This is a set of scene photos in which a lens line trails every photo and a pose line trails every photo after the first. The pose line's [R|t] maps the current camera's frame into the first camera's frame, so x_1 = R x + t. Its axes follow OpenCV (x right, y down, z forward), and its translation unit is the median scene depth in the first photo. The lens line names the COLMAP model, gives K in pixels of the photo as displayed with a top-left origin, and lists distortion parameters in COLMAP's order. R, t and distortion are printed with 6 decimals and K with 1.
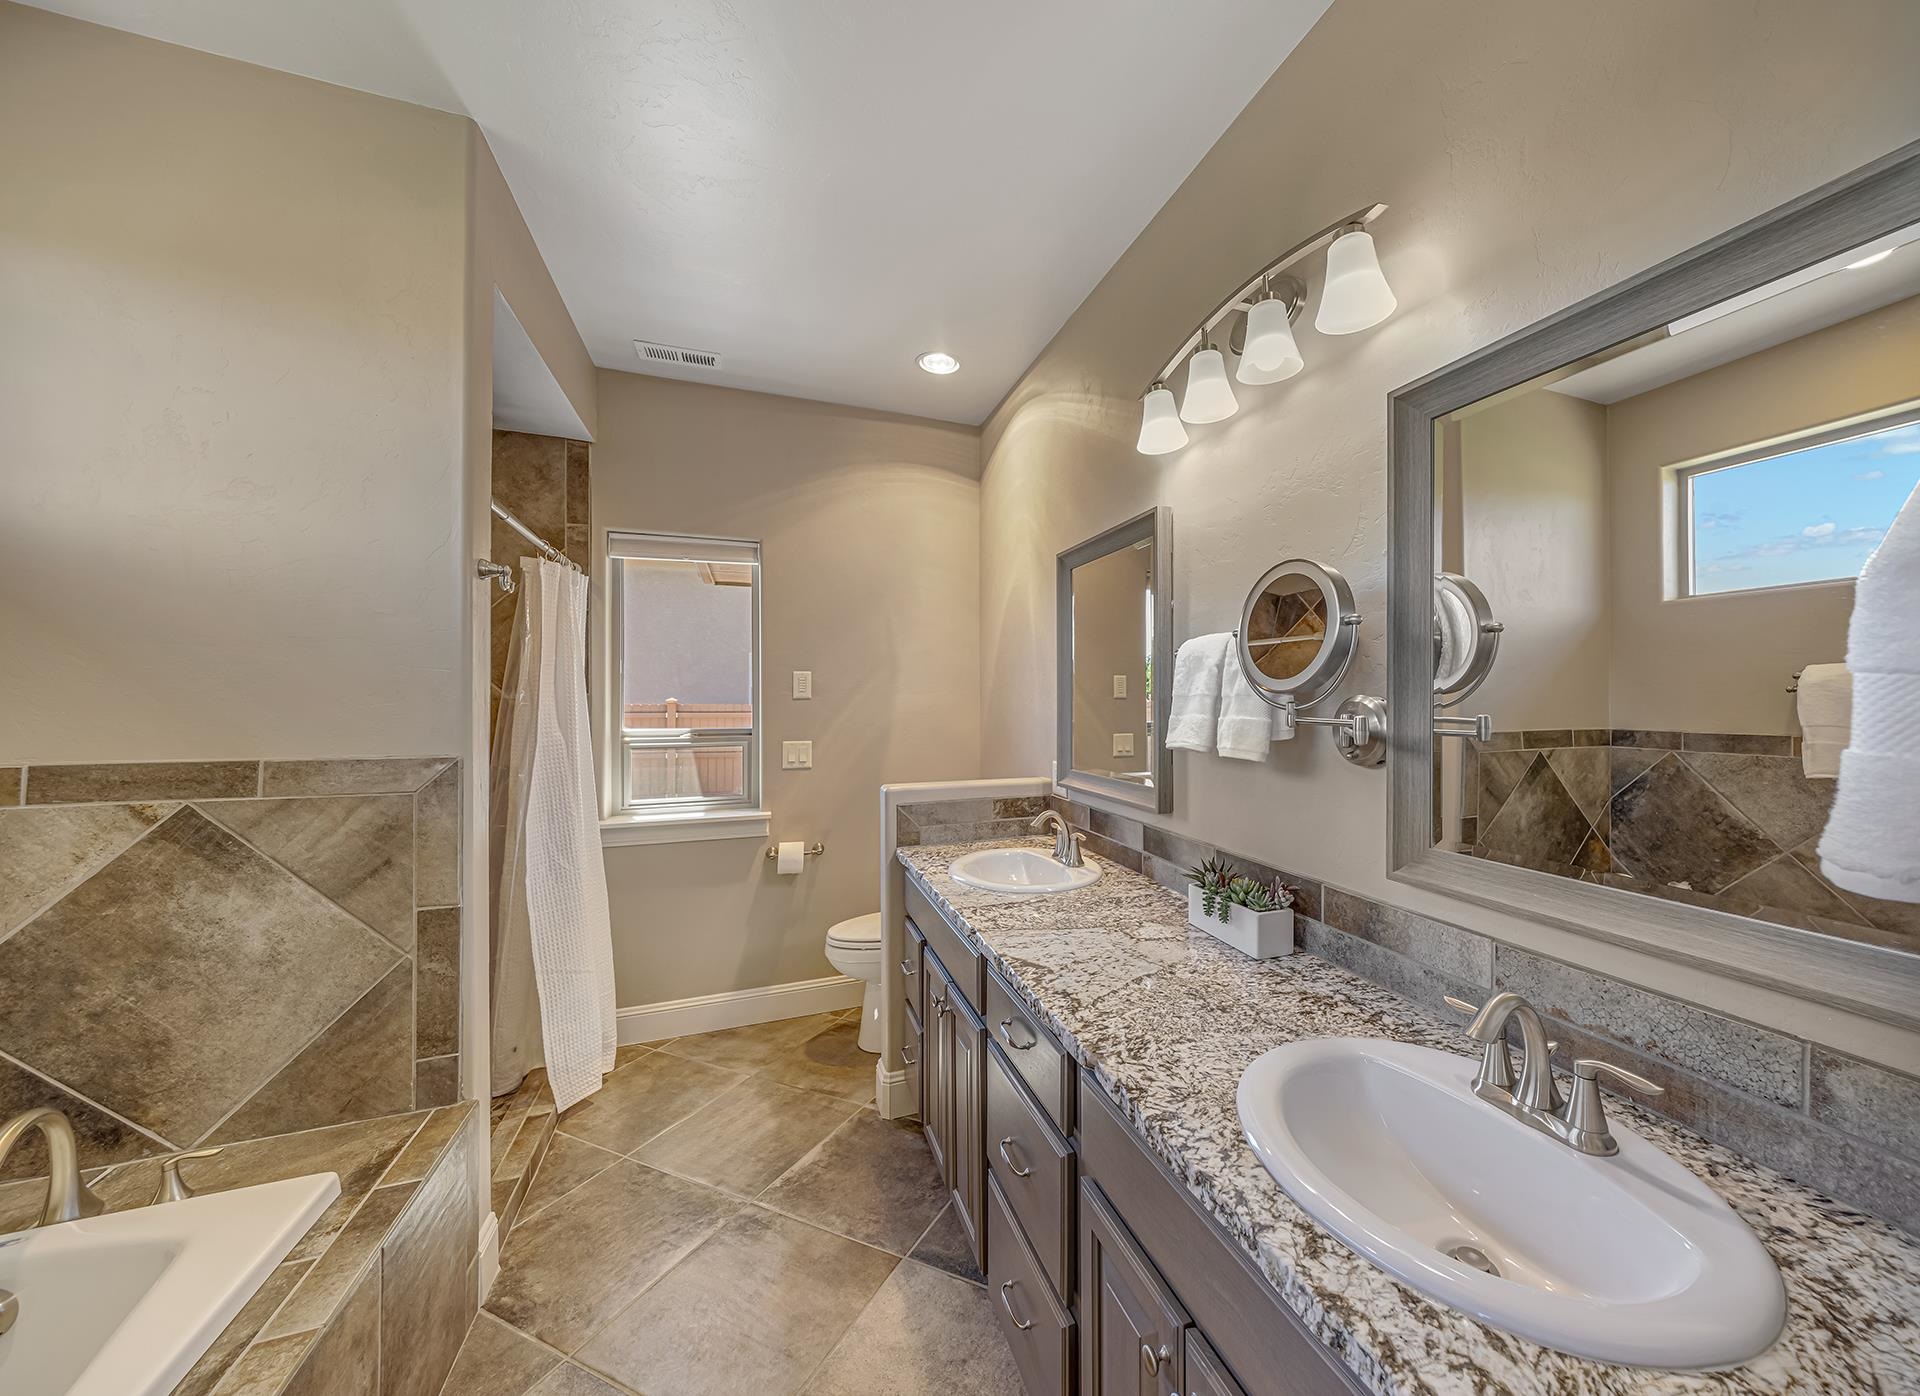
lens RADIAL K [[604.8, 0, 960.0], [0, 604.8, 698.0], [0, 0, 1]] dist [0.000091, 0.000005]
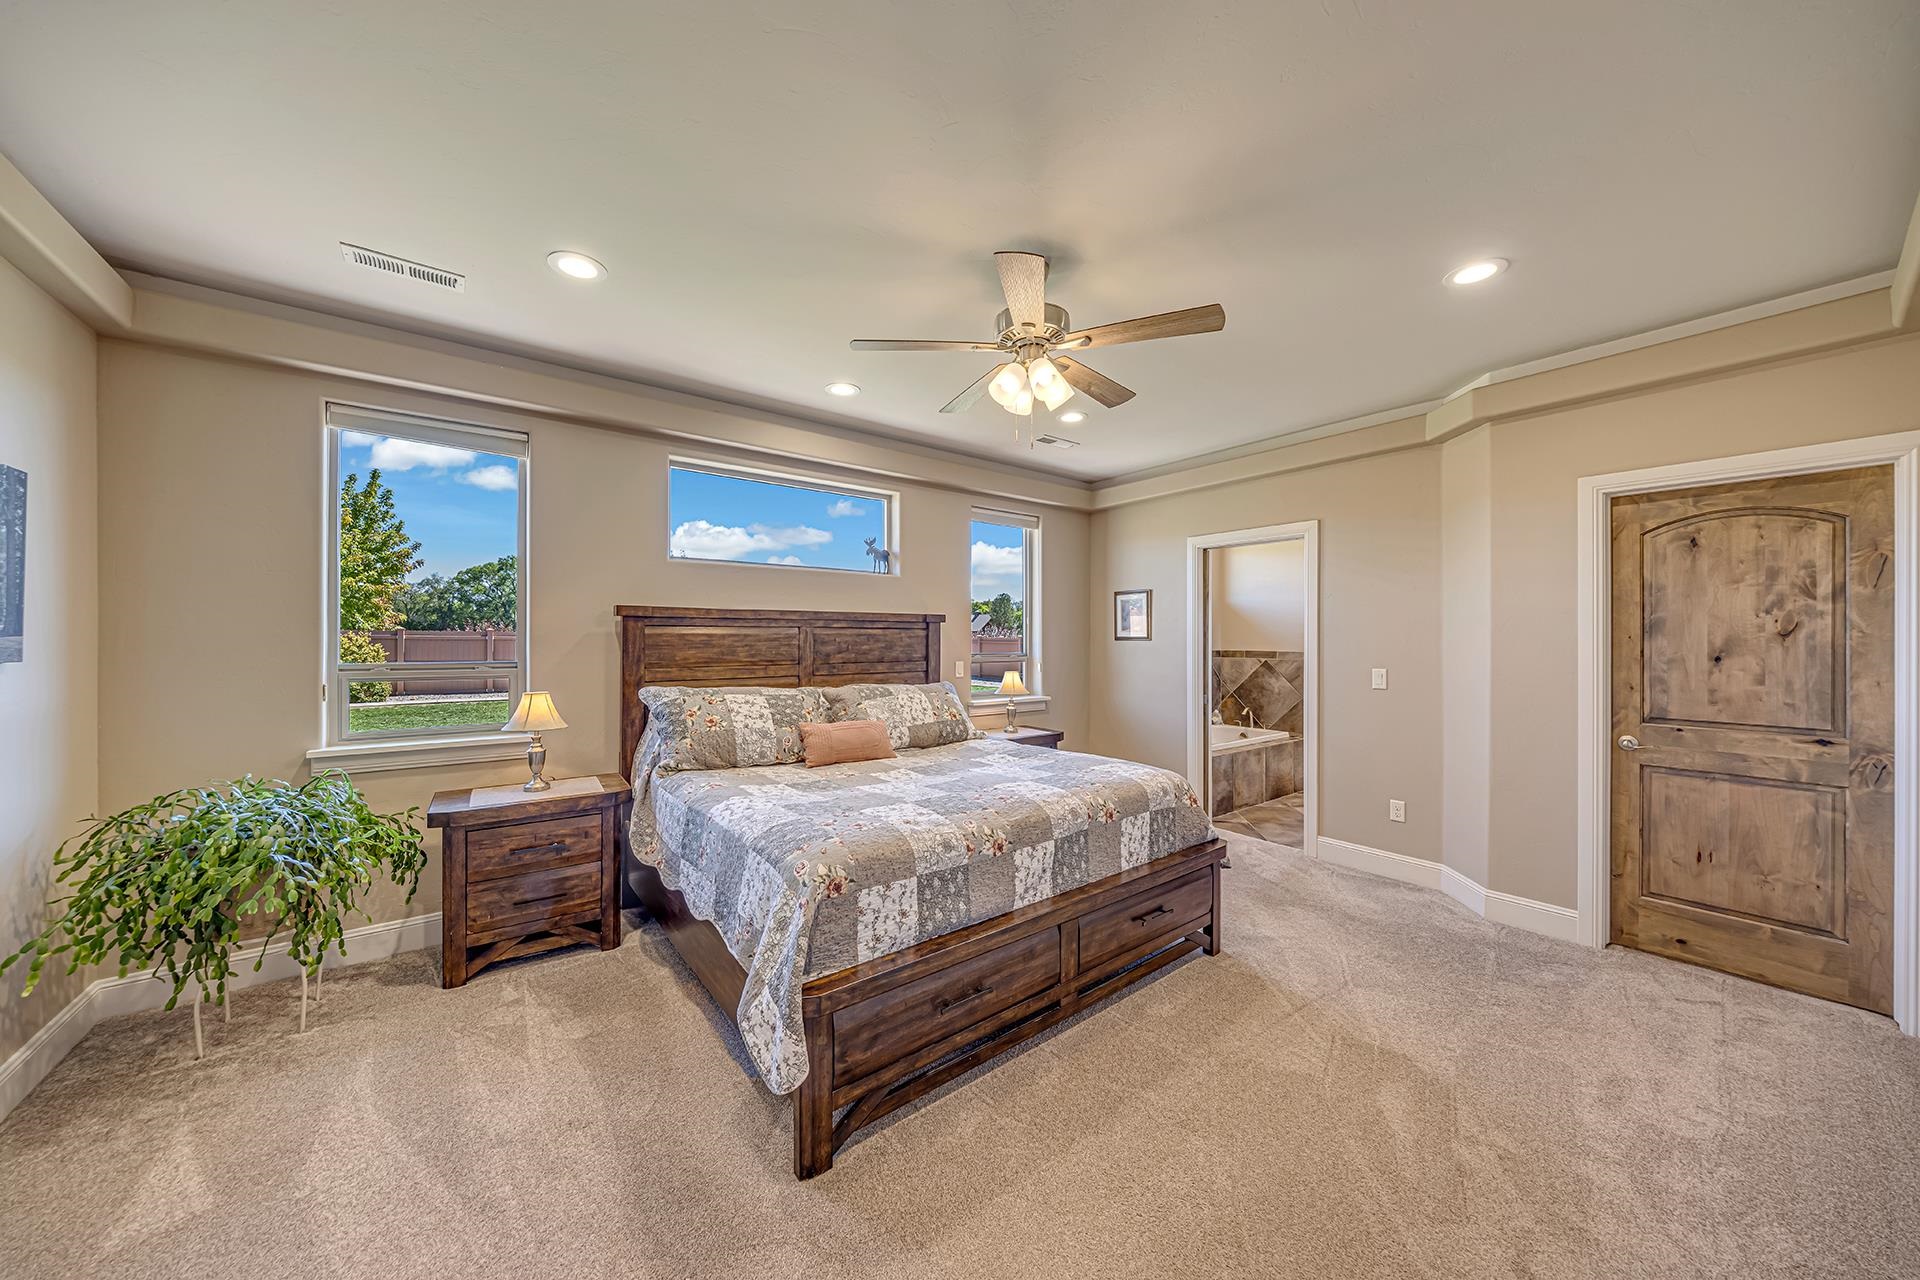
lens RADIAL K [[646.7, 0, 961.5], [0, 646.7, 637.3], [0, 0, 1]] dist [-0.002884, -0.000269]
pose [[0.326144, 0.000771, -0.945320, 2.951360], [0.002577, 0.999995, 0.001704, -0.020678], [0.945317, -0.002992, 0.326140, -3.126834]]
